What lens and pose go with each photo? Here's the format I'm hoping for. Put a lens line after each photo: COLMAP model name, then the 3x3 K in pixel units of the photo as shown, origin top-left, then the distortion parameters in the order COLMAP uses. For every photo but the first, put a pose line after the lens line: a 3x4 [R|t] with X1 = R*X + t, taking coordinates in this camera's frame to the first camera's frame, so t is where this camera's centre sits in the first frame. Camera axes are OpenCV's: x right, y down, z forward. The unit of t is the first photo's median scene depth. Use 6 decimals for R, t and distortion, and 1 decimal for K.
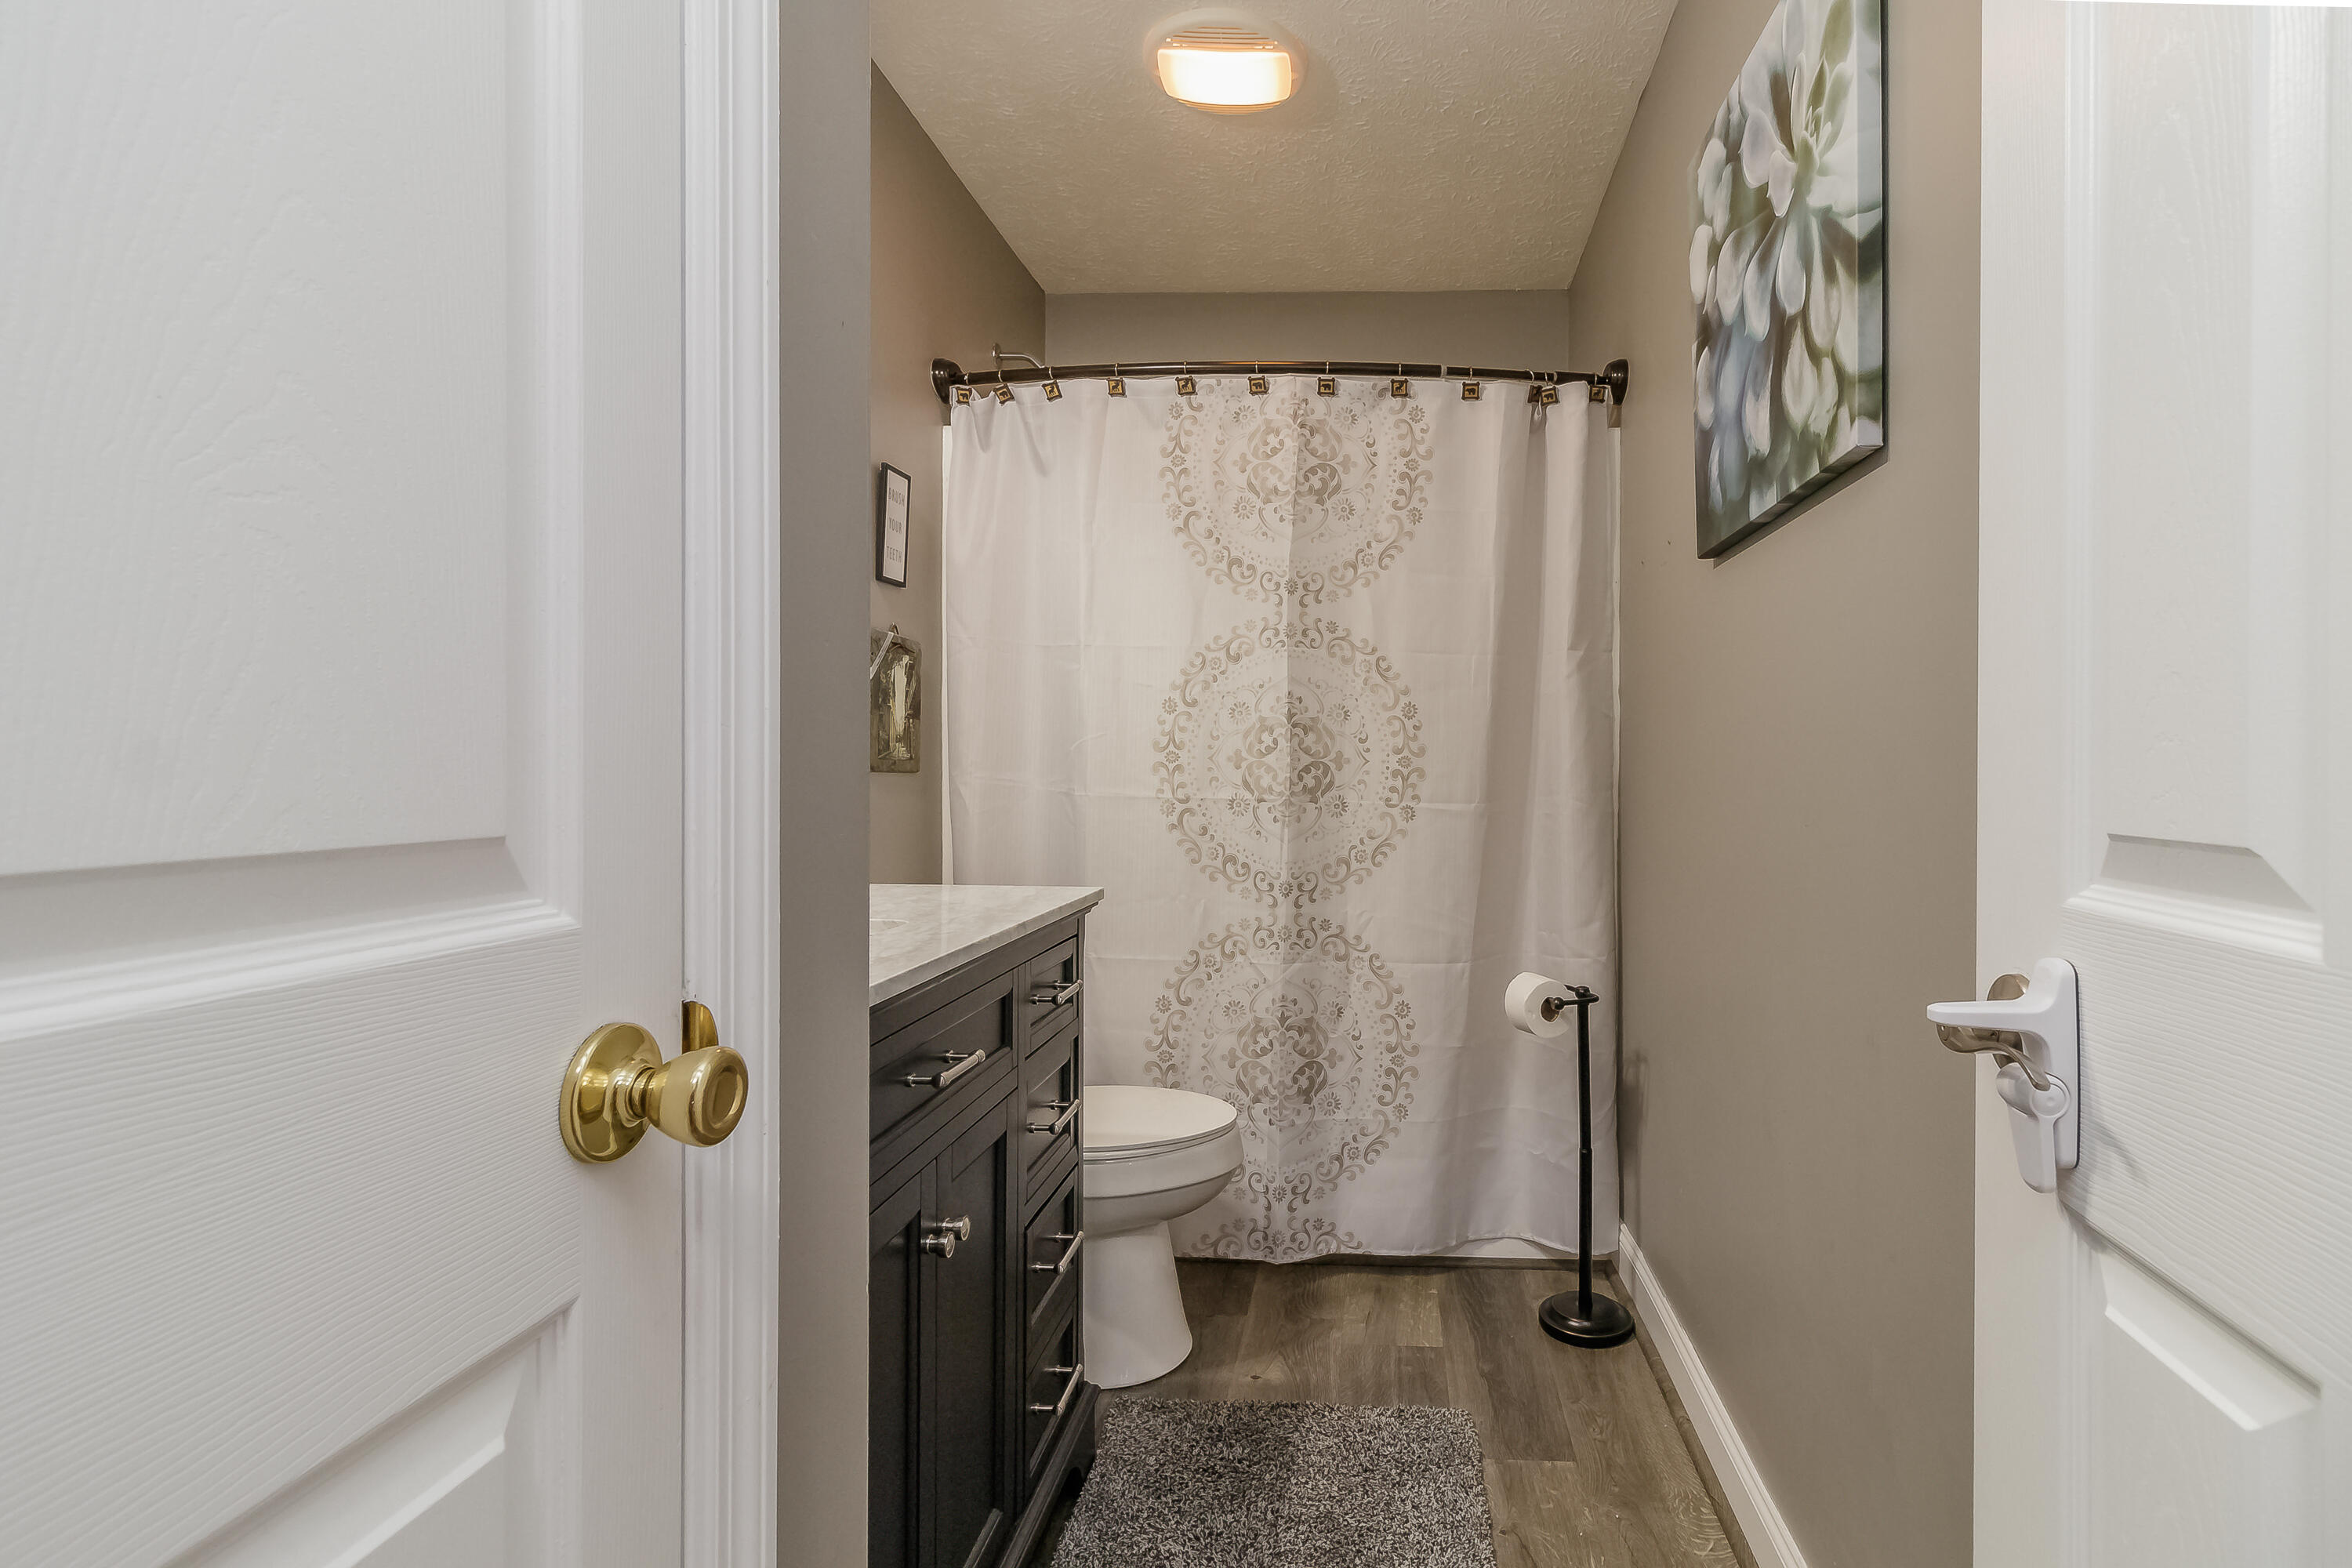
lens RADIAL K [[1126.9, 0, 1178.7], [0, 1126.9, 778.6], [0, 0, 1]] dist [-0.002020, 0.002900]
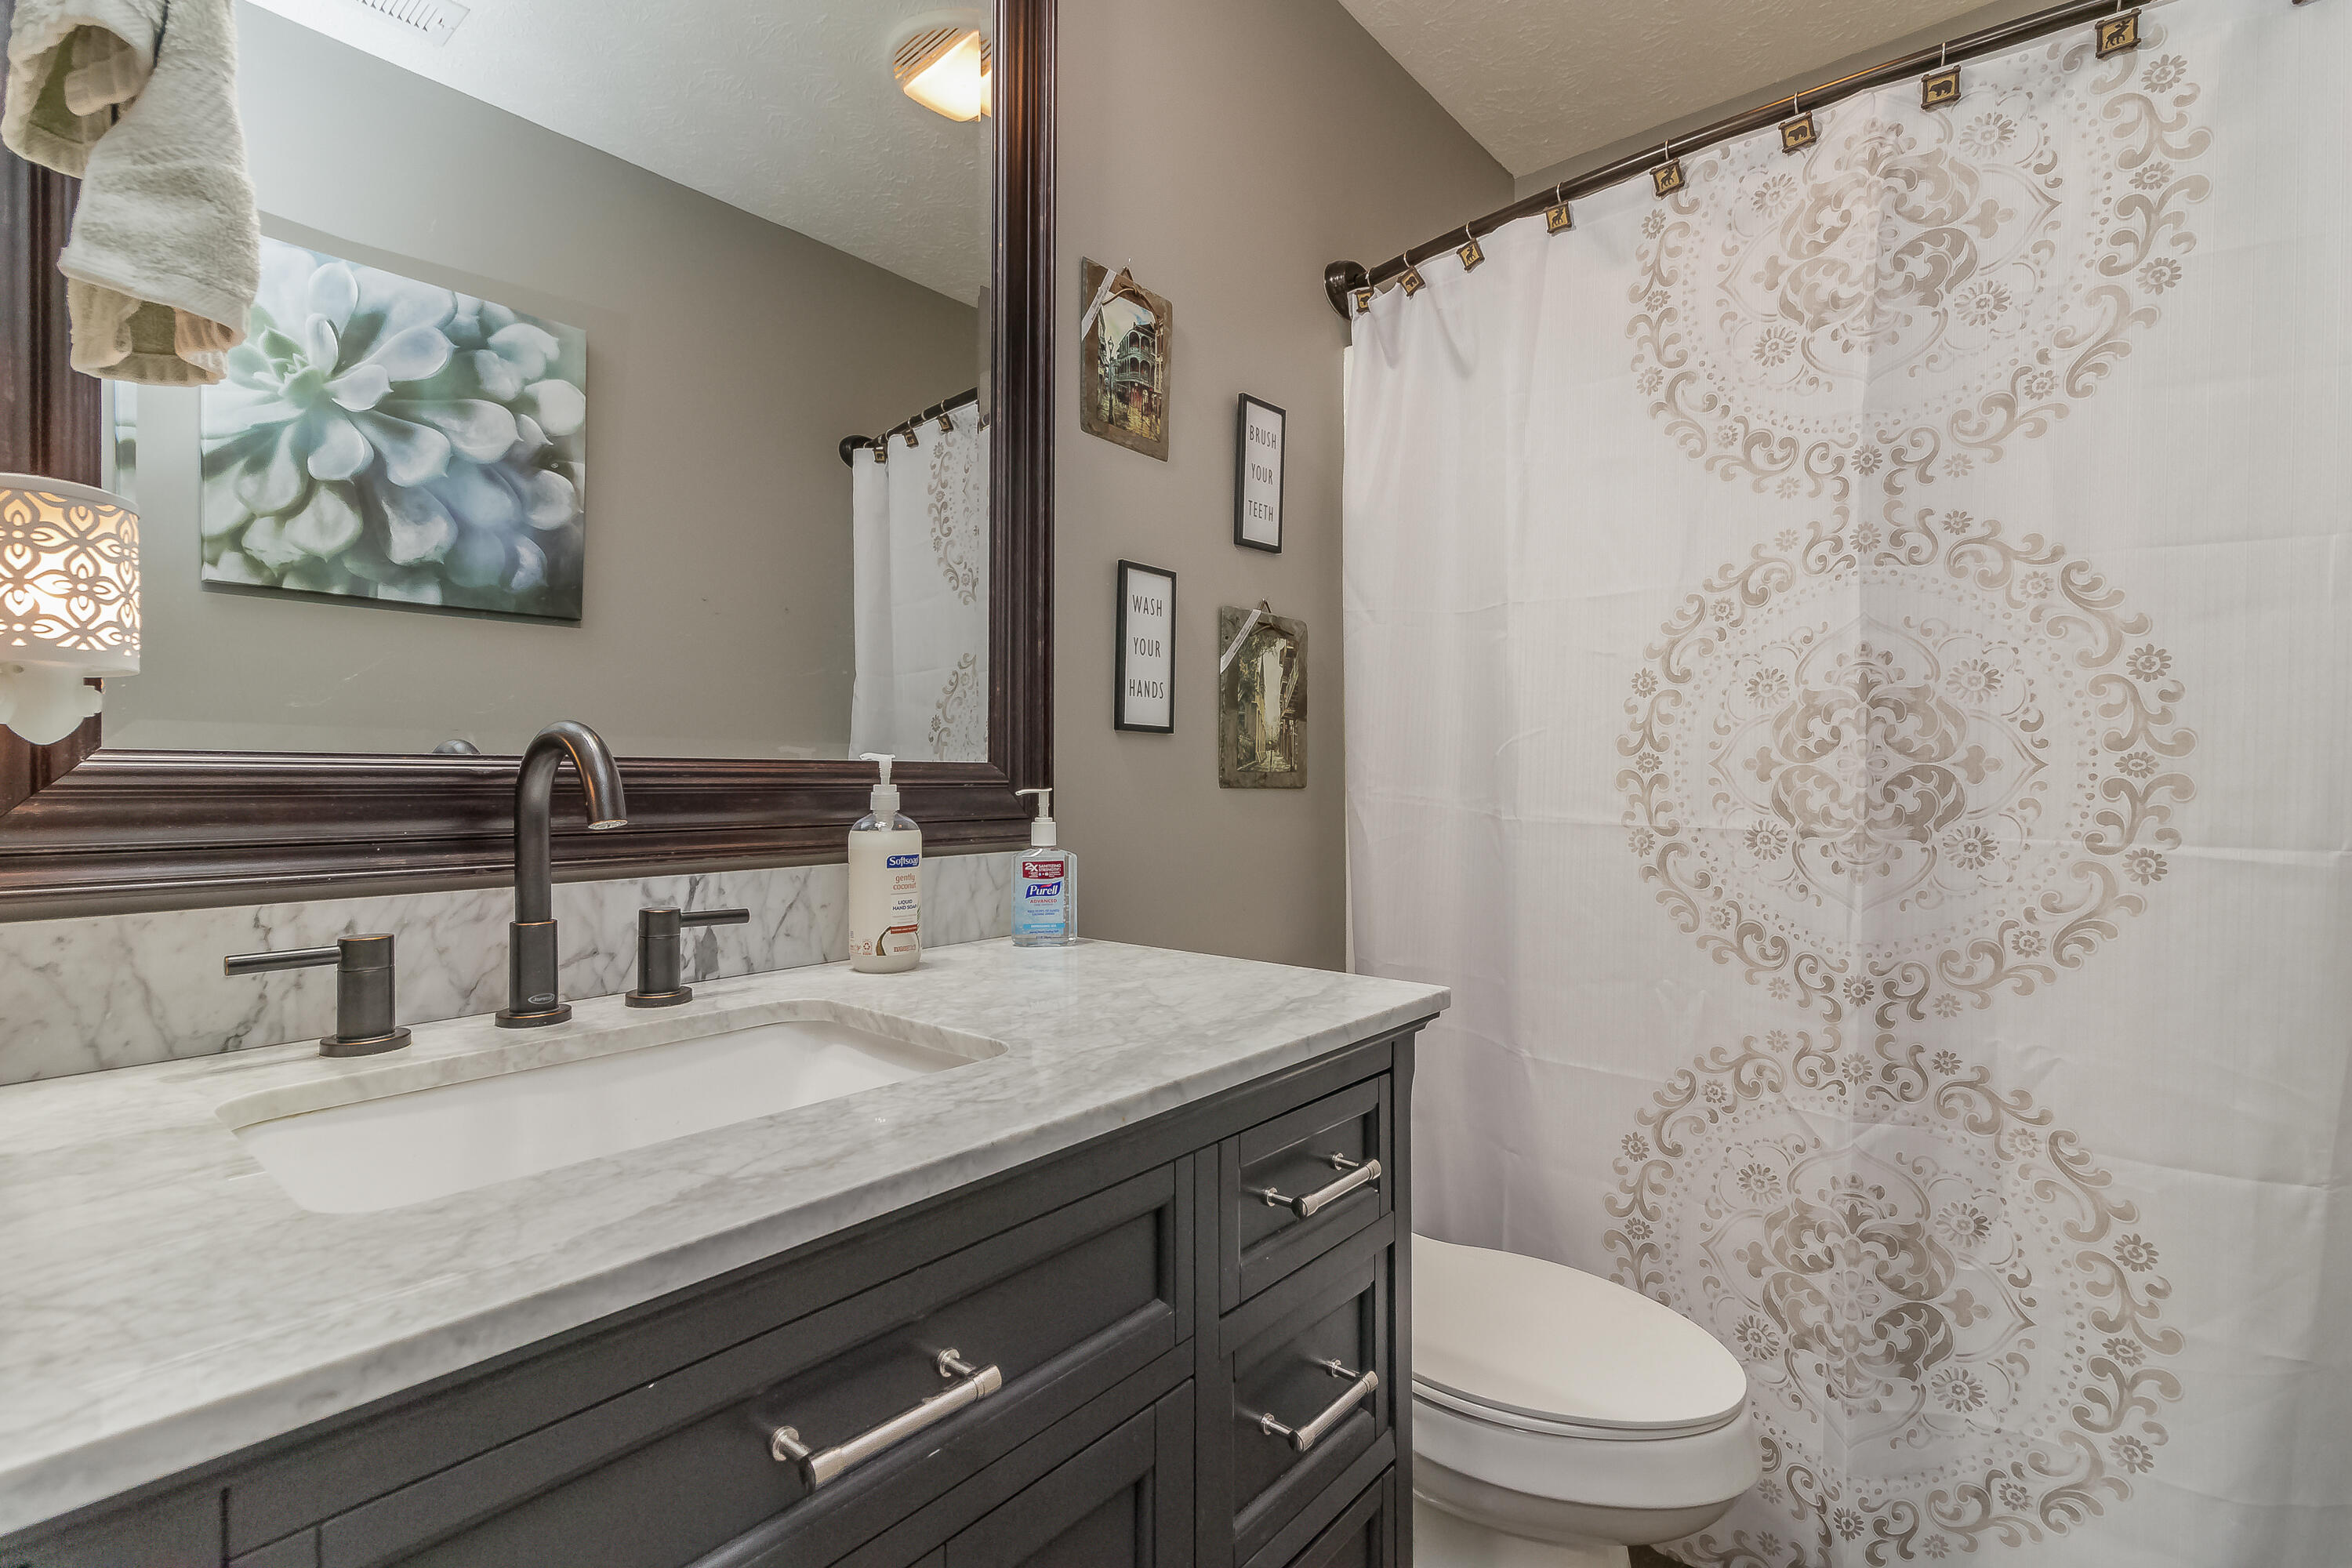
lens RADIAL K [[1030.1, 0, 1167.4], [0, 1030.1, 784.3], [0, 0, 1]] dist [-0.000880, 0.000641]
pose [[0.853046, -0.005790, -0.521803, 0.068461], [0.003709, 0.999980, -0.005032, -0.005010], [0.521822, 0.002357, 0.853051, 0.368366]]
